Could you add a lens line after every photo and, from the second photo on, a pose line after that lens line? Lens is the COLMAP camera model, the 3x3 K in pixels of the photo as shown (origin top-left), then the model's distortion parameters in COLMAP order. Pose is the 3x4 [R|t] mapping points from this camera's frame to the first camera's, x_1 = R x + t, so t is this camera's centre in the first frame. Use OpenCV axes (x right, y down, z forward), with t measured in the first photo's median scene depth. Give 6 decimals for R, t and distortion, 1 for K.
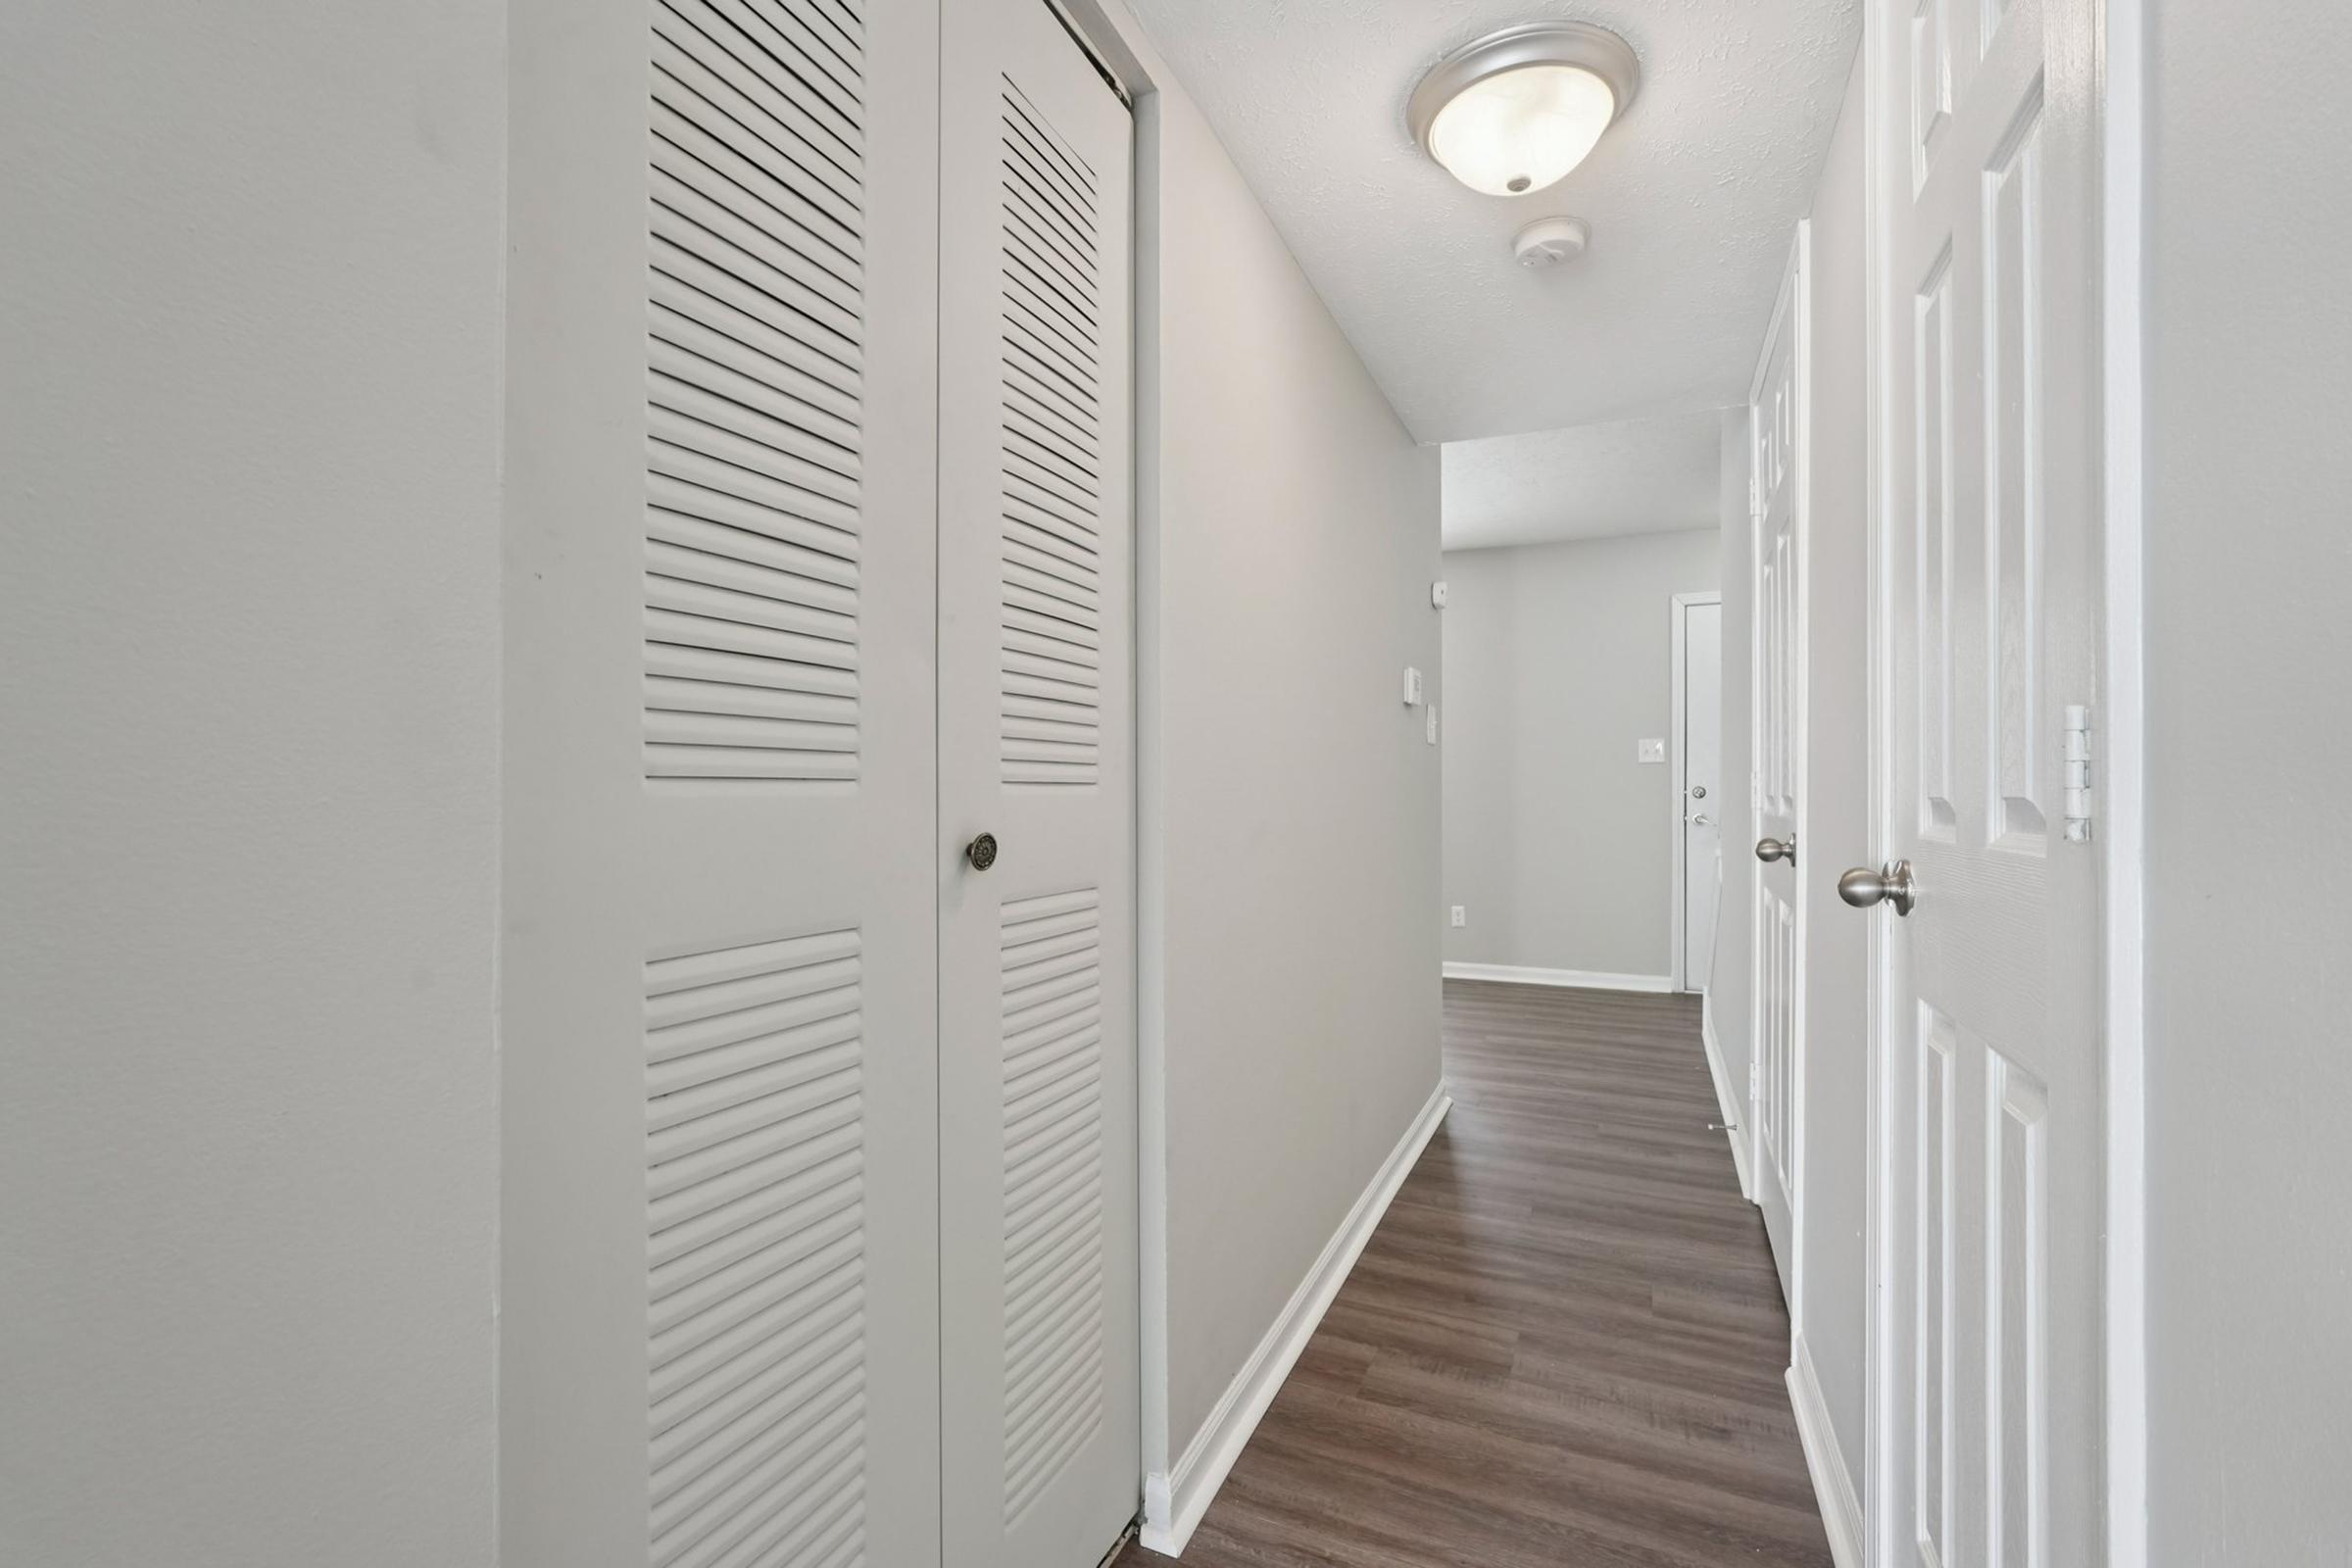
lens RADIAL K [[1030.8, 0, 1173.7], [0, 1030.8, 792.3], [0, 0, 1]] dist [-0.016802, 0.010859]
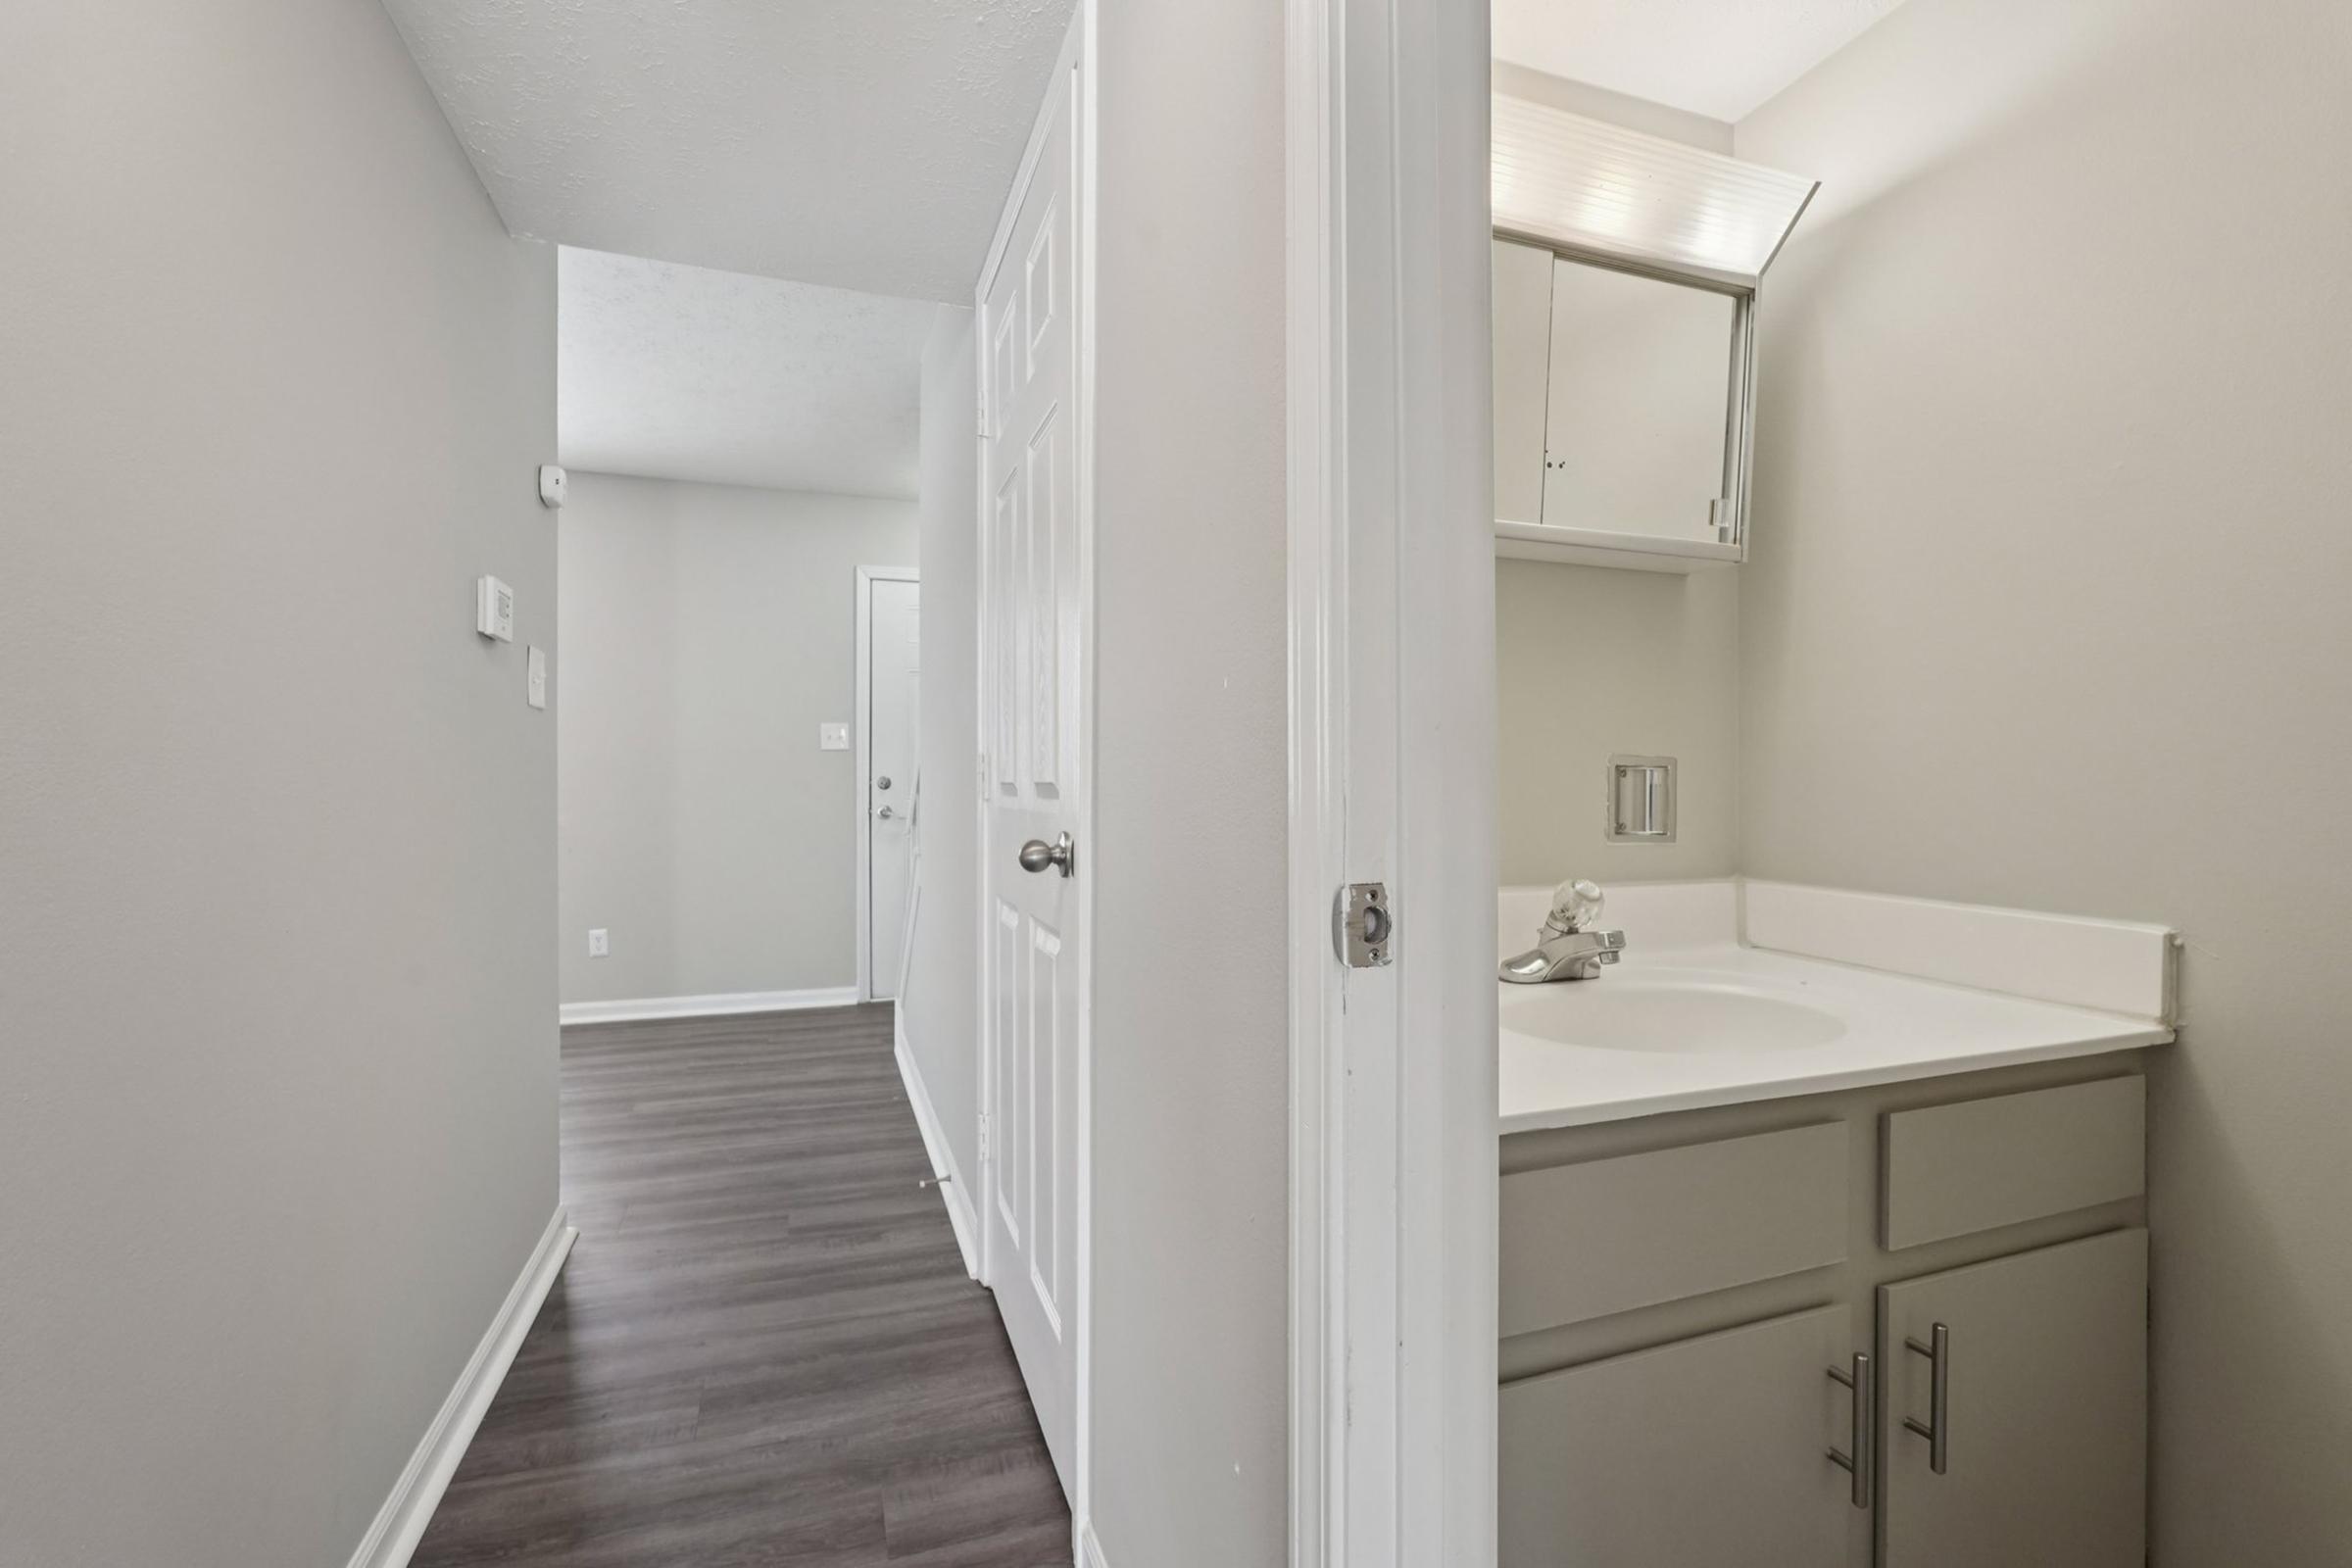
lens RADIAL K [[1039.4, 0, 1175.5], [0, 1039.4, 772.7], [0, 0, 1]] dist [-0.015629, 0.006128]
pose [[0.718918, 0.003482, 0.695086, 0.087986], [0.004815, 0.999939, -0.009990, 0.003134], [-0.695078, 0.010529, 0.718857, 0.253617]]
